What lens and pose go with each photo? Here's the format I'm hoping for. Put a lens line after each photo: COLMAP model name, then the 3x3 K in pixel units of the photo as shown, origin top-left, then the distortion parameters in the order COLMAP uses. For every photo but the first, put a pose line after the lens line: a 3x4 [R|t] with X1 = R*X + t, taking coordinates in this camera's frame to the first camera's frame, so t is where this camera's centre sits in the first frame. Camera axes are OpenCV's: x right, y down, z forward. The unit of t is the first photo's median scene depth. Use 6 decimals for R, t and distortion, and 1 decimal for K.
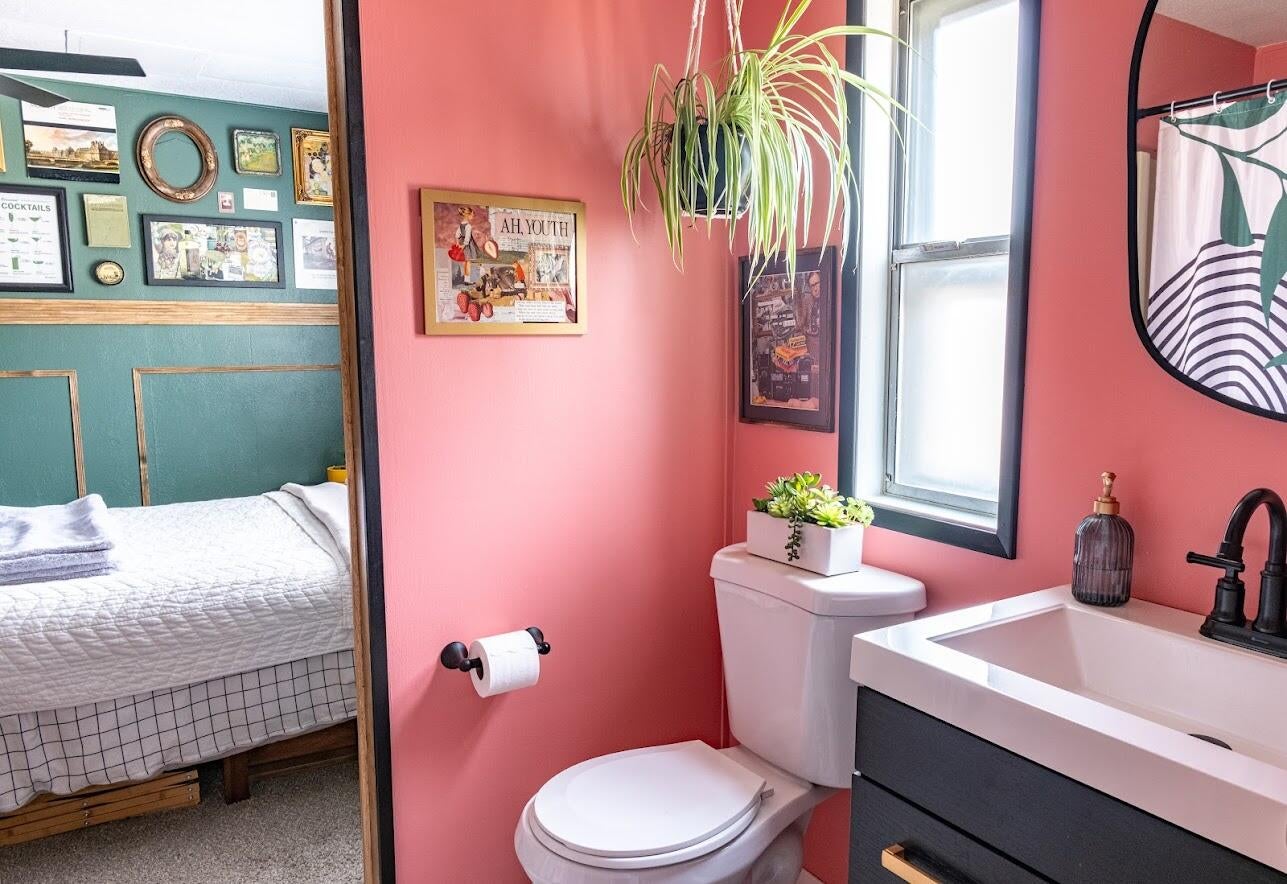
lens RADIAL K [[915.4, 0, 646.7], [0, 915.4, 445.8], [0, 0, 1]] dist [0.013053, 0.001400]
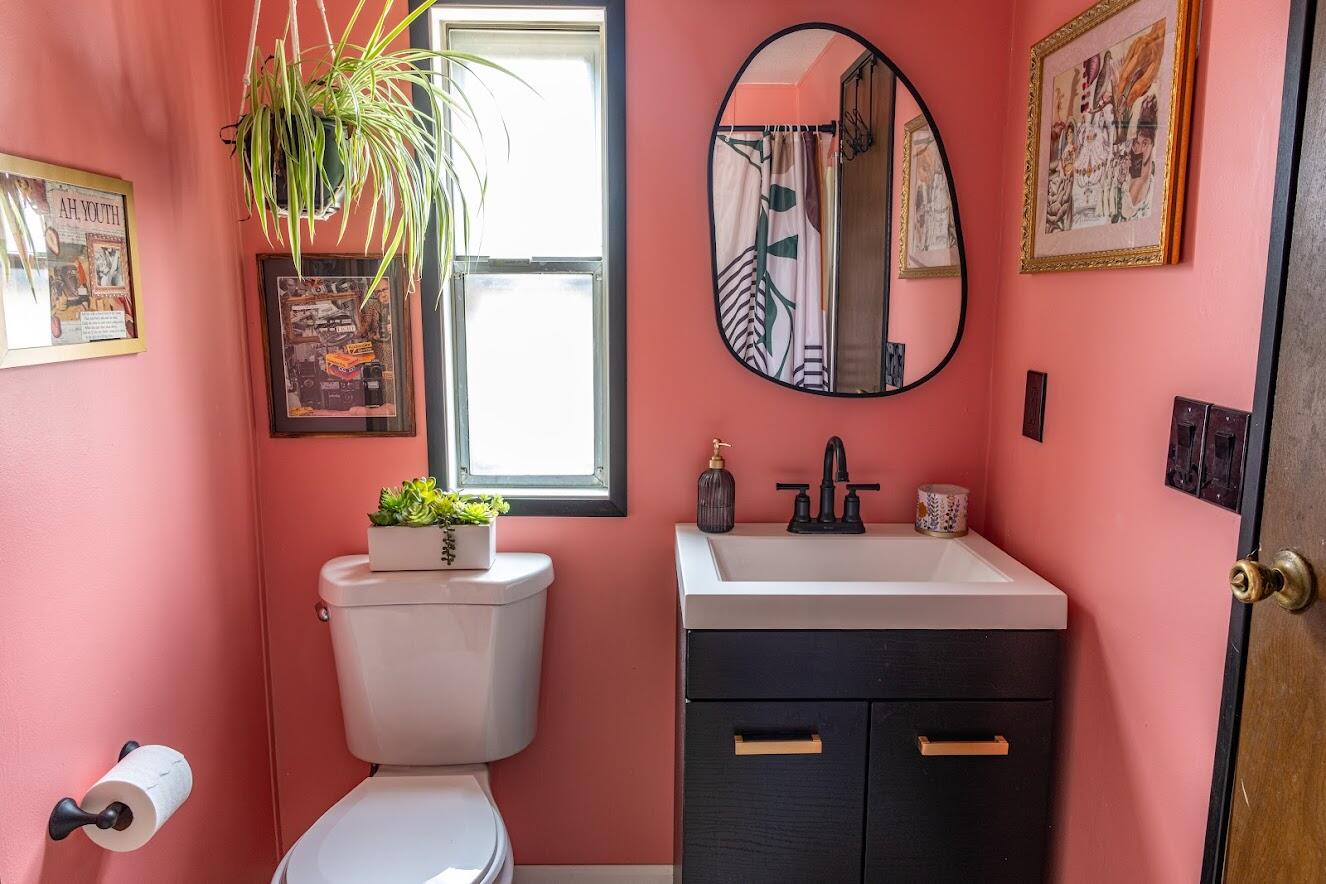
lens RADIAL K [[913.2, 0, 667.4], [0, 913.2, 442.2], [0, 0, 1]] dist [0.000494, 0.000906]
pose [[0.522864, -0.133938, 0.841828, -0.515967], [0.101697, 0.990326, 0.094400, -0.076414], [-0.846328, 0.036253, 0.531427, 0.222220]]
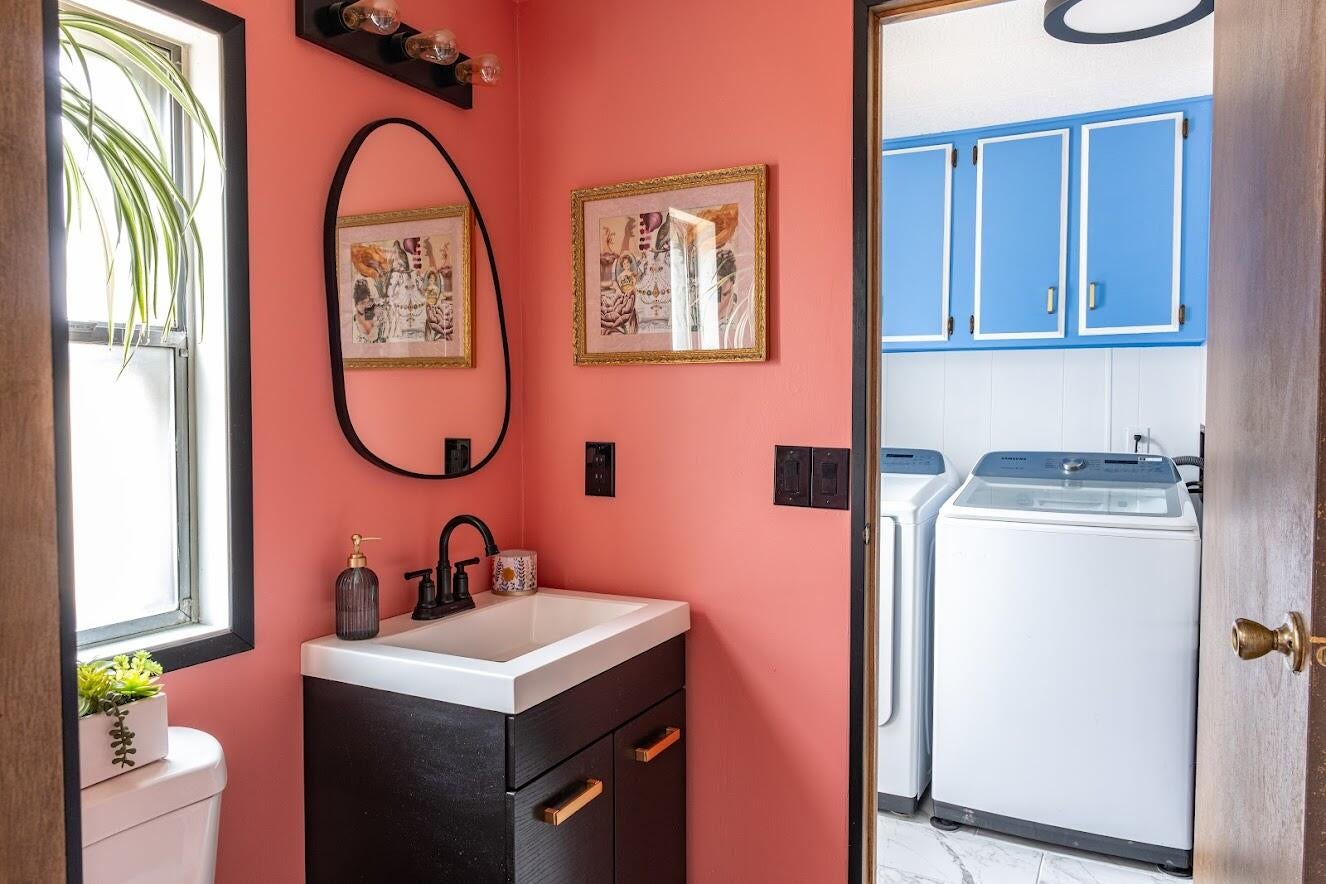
lens RADIAL K [[913.2, 0, 670.3], [0, 913.2, 437.8], [0, 0, 1]] dist [0.000494, 0.000906]
pose [[-0.509509, -0.031706, 0.859881, -0.579856], [0.104519, 0.989641, 0.098422, -0.131422], [-0.854094, 0.140021, -0.500917, 0.882734]]
